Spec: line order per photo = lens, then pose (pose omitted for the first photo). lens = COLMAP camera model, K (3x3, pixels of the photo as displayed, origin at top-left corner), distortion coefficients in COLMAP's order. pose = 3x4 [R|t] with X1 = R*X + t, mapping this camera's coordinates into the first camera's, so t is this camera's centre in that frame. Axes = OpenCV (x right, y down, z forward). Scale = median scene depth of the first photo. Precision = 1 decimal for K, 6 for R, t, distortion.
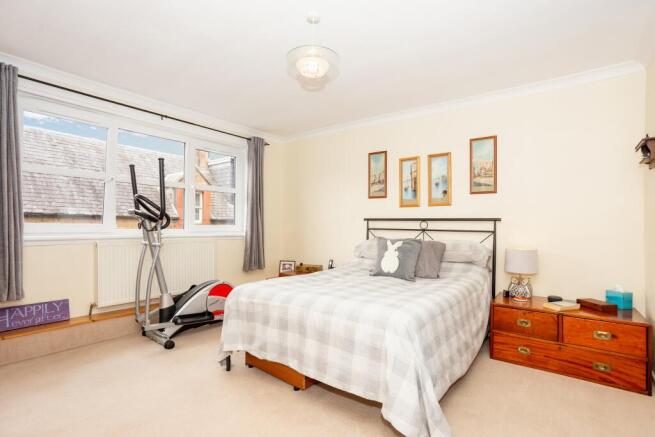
lens RADIAL K [[319.4, 0, 327.0], [0, 319.4, 223.2], [0, 0, 1]] dist [-0.021792, 0.011077]
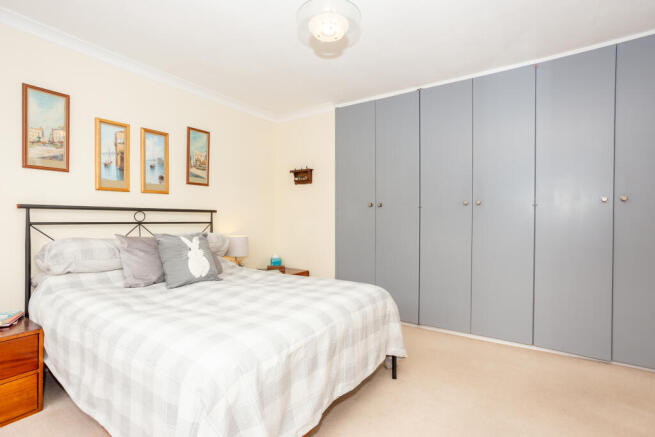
lens RADIAL K [[319.4, 0, 327.3], [0, 319.4, 218.2], [0, 0, 1]] dist [-0.021792, 0.011077]
pose [[-0.062123, -0.011508, 0.998002, -0.501113], [-0.010195, 0.999889, 0.010895, -0.003027], [-0.998016, -0.009498, -0.062234, 0.597547]]
